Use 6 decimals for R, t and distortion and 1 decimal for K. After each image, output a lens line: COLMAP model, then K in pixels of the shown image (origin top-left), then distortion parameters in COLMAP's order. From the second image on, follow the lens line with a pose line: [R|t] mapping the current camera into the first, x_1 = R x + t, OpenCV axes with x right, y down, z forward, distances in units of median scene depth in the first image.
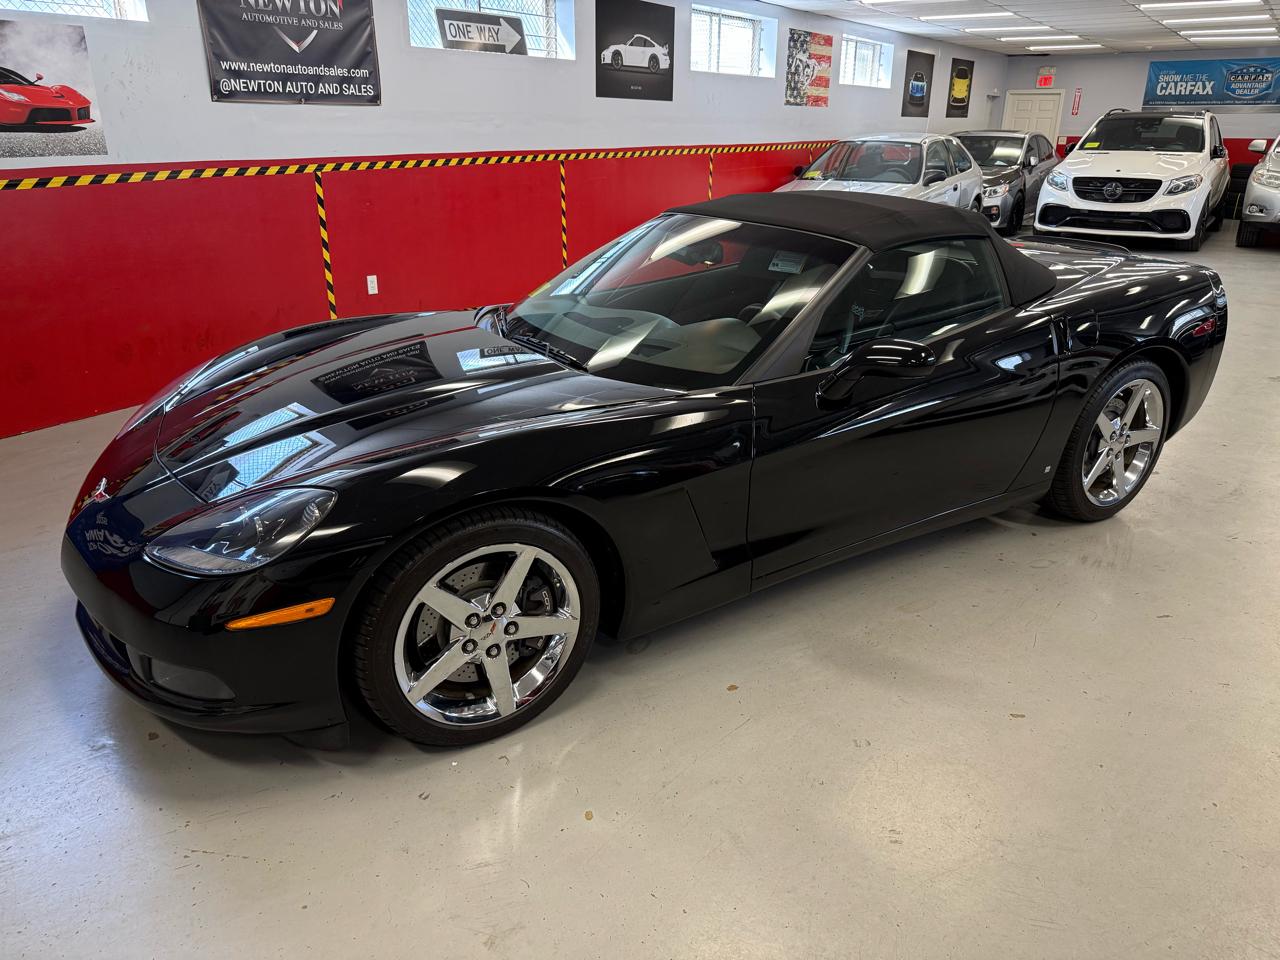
lens RADIAL K [[926.5, 0, 642.9], [0, 926.5, 480.1], [0, 0, 1]] dist [-0.001293, 0.000184]
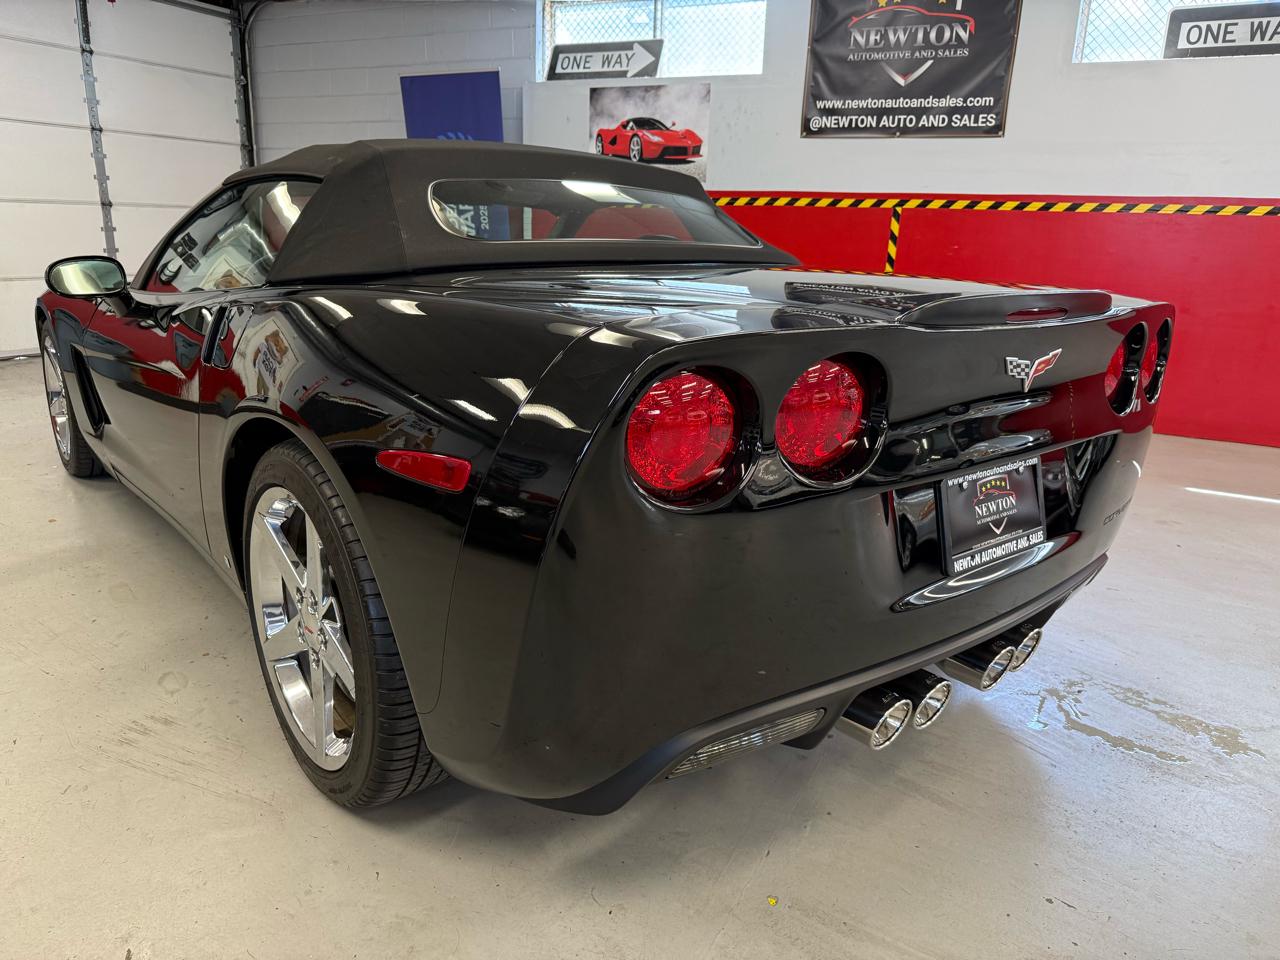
lens RADIAL K [[931.9, 0, 642.8], [0, 931.9, 479.5], [0, 0, 1]] dist [0.000836, -0.003310]
pose [[0.138385, 0.265450, -0.954141, 0.623868], [-0.387926, 0.900958, 0.194391, -0.169038], [0.911242, 0.343236, 0.227654, 0.655222]]
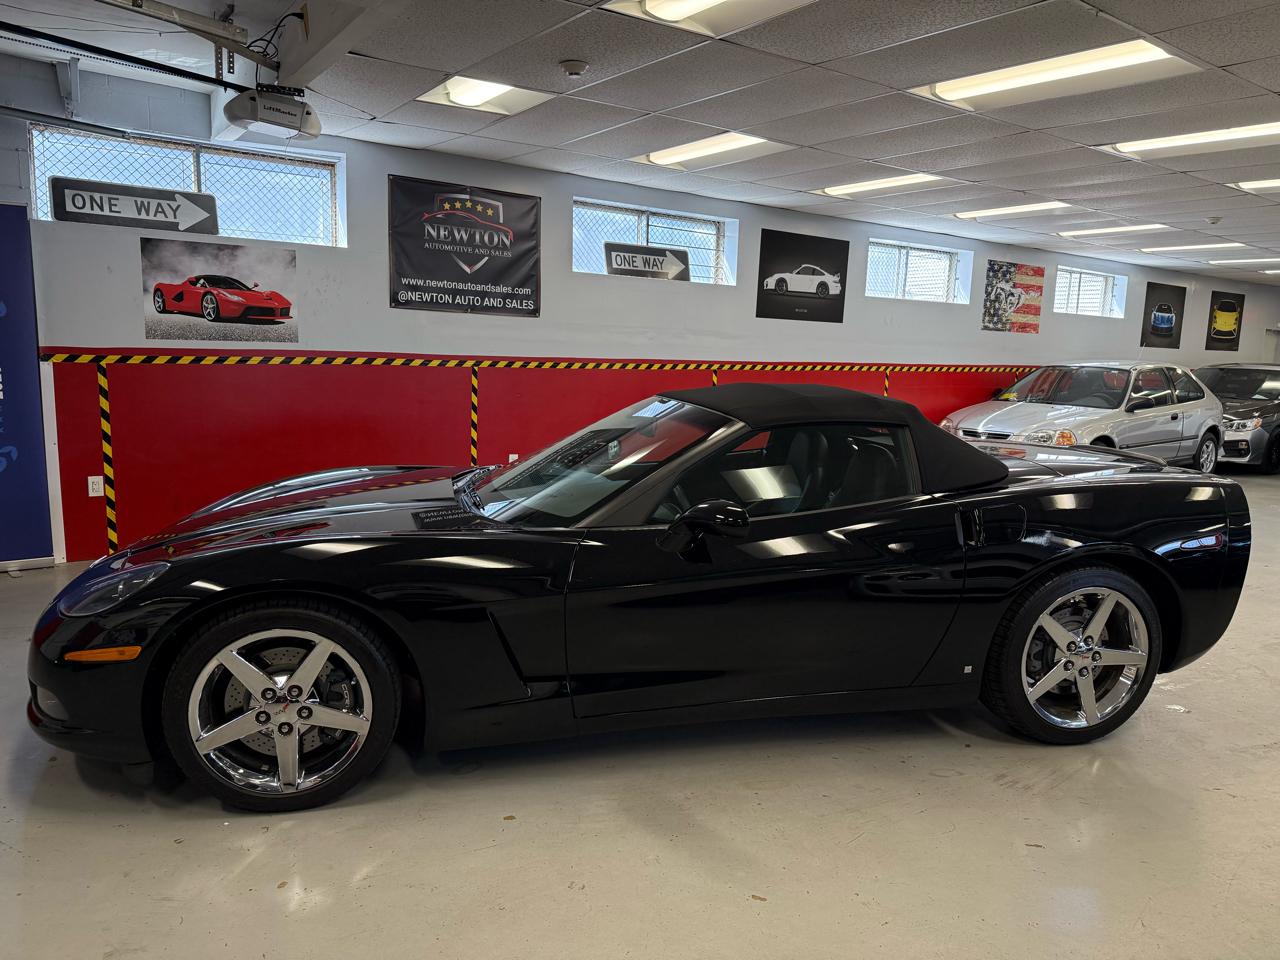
lens RADIAL K [[905.4, 0, 645.5], [0, 905.4, 486.4], [0, 0, 1]] dist [0.124537, -0.194611]
pose [[0.944302, 0.072702, -0.320950, 0.258568], [-0.142759, 0.969242, -0.200474, 0.025481], [0.296503, 0.235126, 0.925636, 0.003954]]
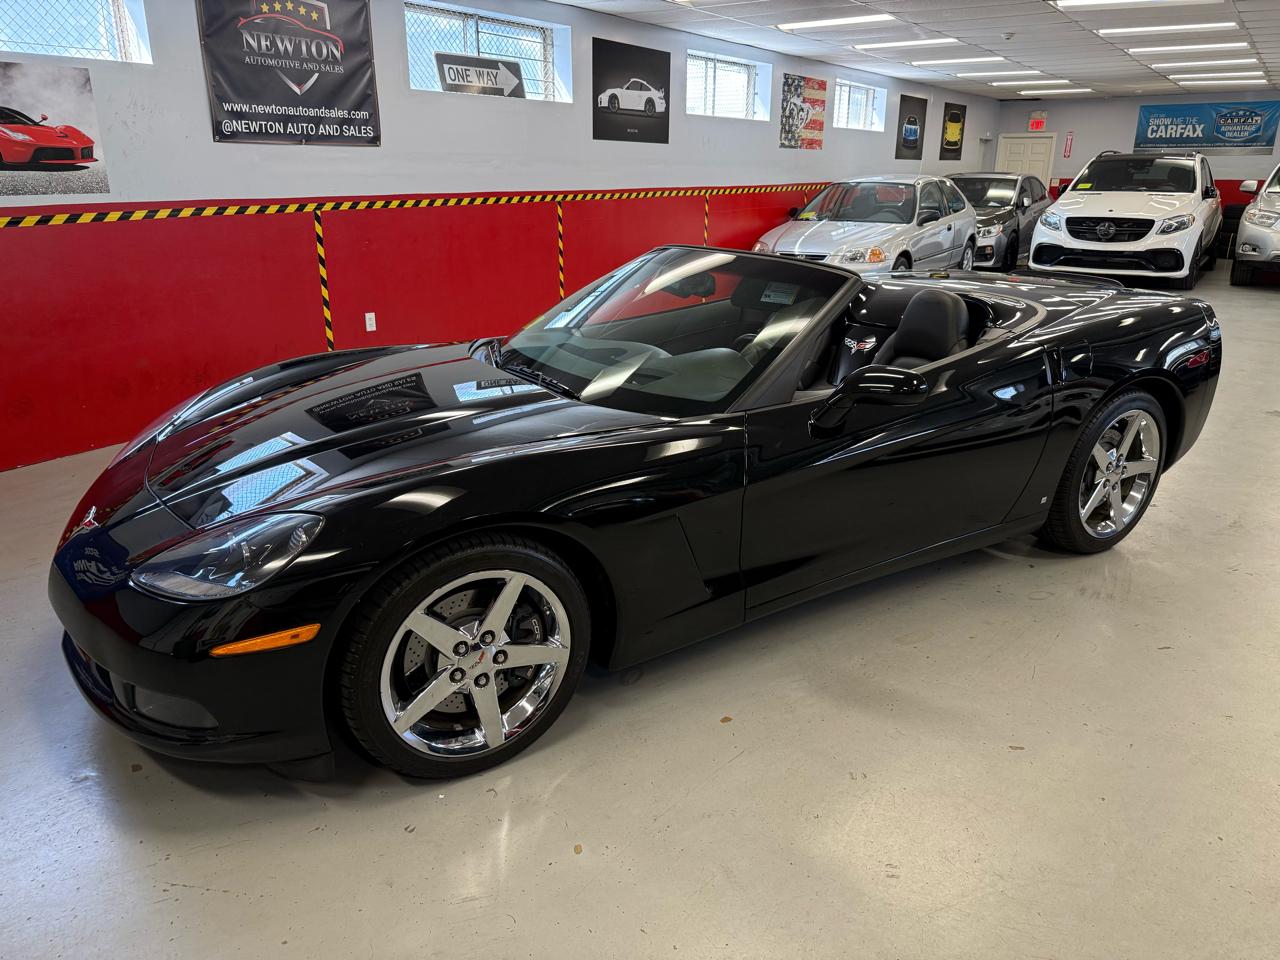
lens RADIAL K [[926.6, 0, 636.5], [0, 926.6, 480.7], [0, 0, 1]] dist [-0.001427, 0.000675]
pose [[0.999984, -0.000743, -0.005653, 0.003776], [0.000496, 0.999052, -0.043525, 0.006591], [0.005680, 0.043521, 0.999036, 0.002952]]
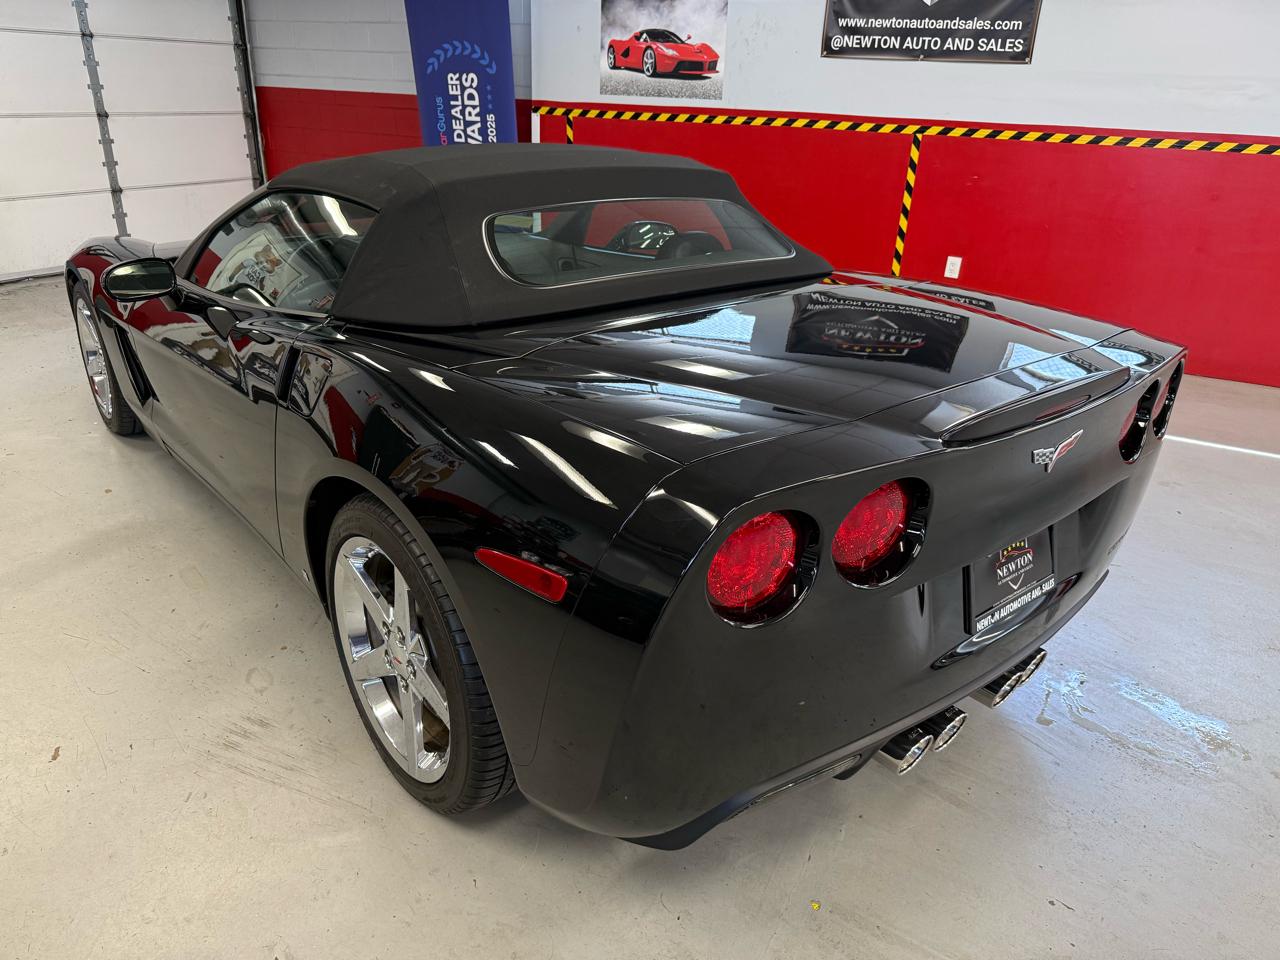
lens RADIAL K [[937.1, 0, 640.9], [0, 937.1, 476.6], [0, 0, 1]] dist [-0.003194, 0.001770]
pose [[0.143241, 0.391017, -0.909169, 0.626907], [-0.390441, 0.866459, 0.311134, -0.223379], [0.909416, 0.310409, 0.276782, 0.605355]]
